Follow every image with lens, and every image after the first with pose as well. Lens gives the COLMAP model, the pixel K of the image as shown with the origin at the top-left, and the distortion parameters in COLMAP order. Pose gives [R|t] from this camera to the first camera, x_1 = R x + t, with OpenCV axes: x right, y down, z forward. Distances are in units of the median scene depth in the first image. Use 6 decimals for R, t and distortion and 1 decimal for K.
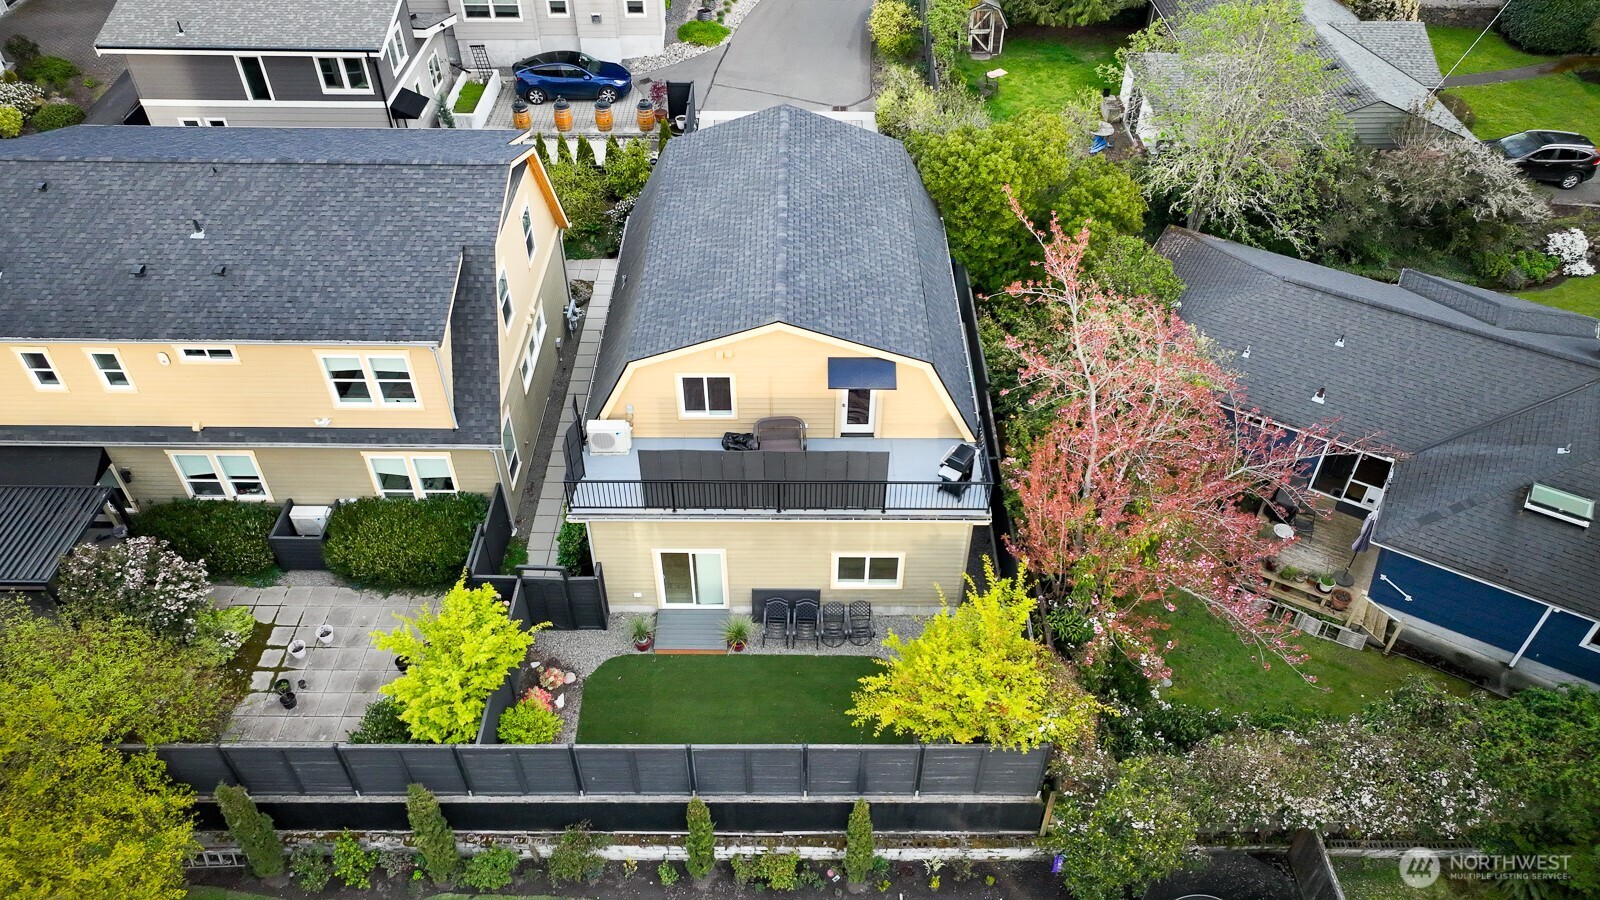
lens RADIAL K [[1124.2, 0, 800.0], [0, 1124.2, 450.0], [0, 0, 1]] dist [0.006212, 0.002358]
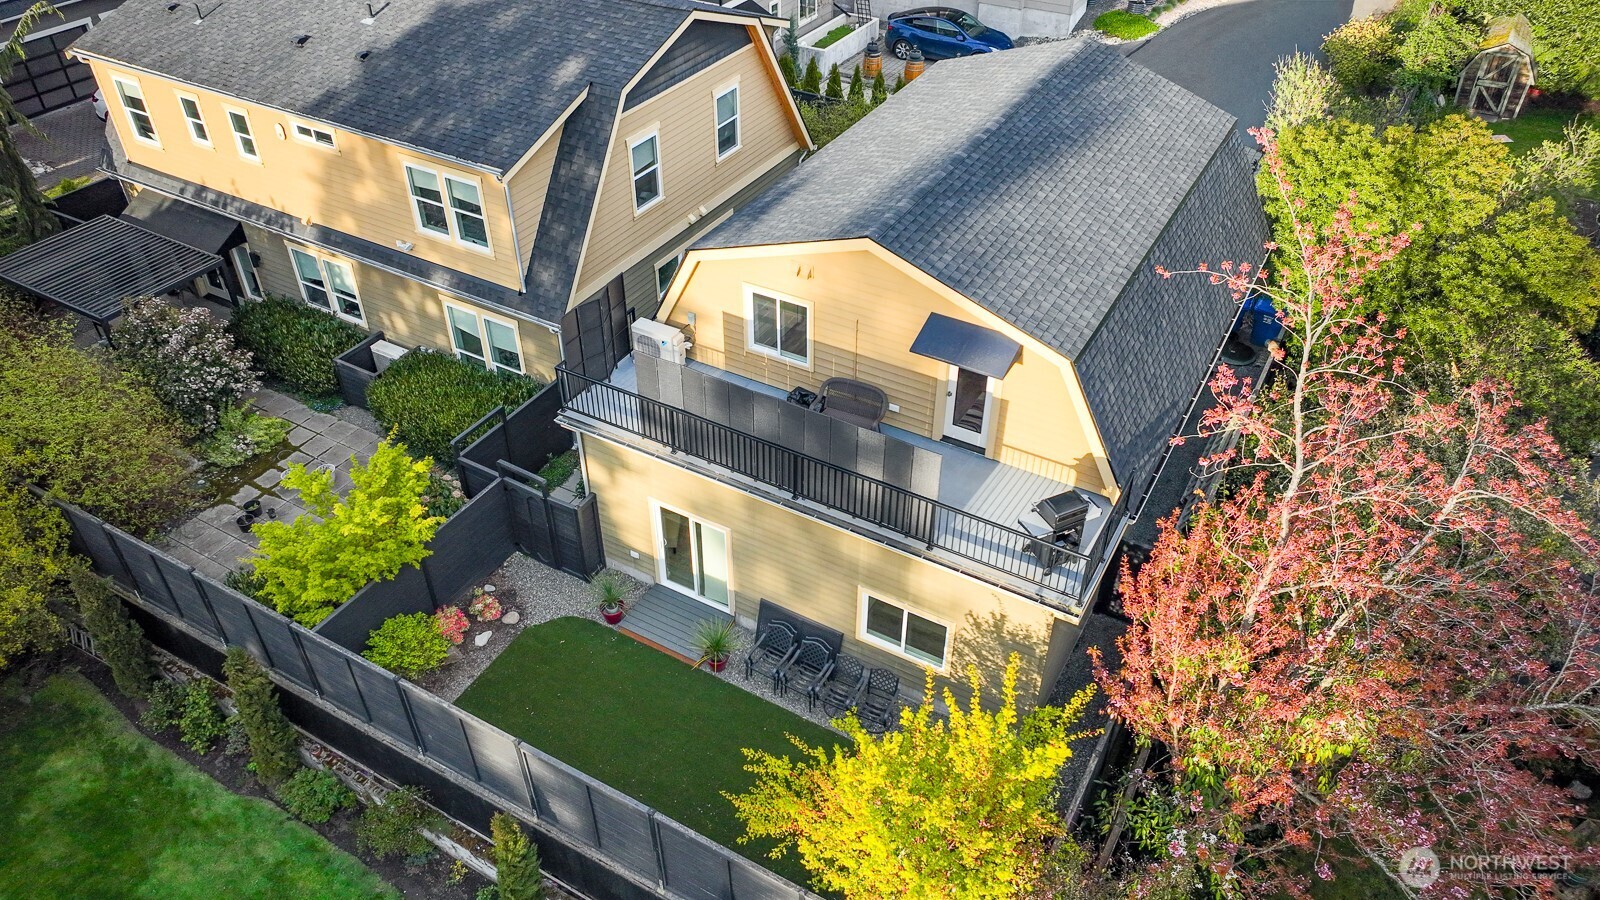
lens RADIAL K [[1124.2, 0, 800.0], [0, 1124.2, 450.0], [0, 0, 1]] dist [0.006212, 0.002358]
pose [[0.869402, 0.305368, -0.388447, 0.240291], [-0.332510, 0.943096, -0.002815, 0.025796], [0.365483, 0.131610, 0.921467, 0.326523]]
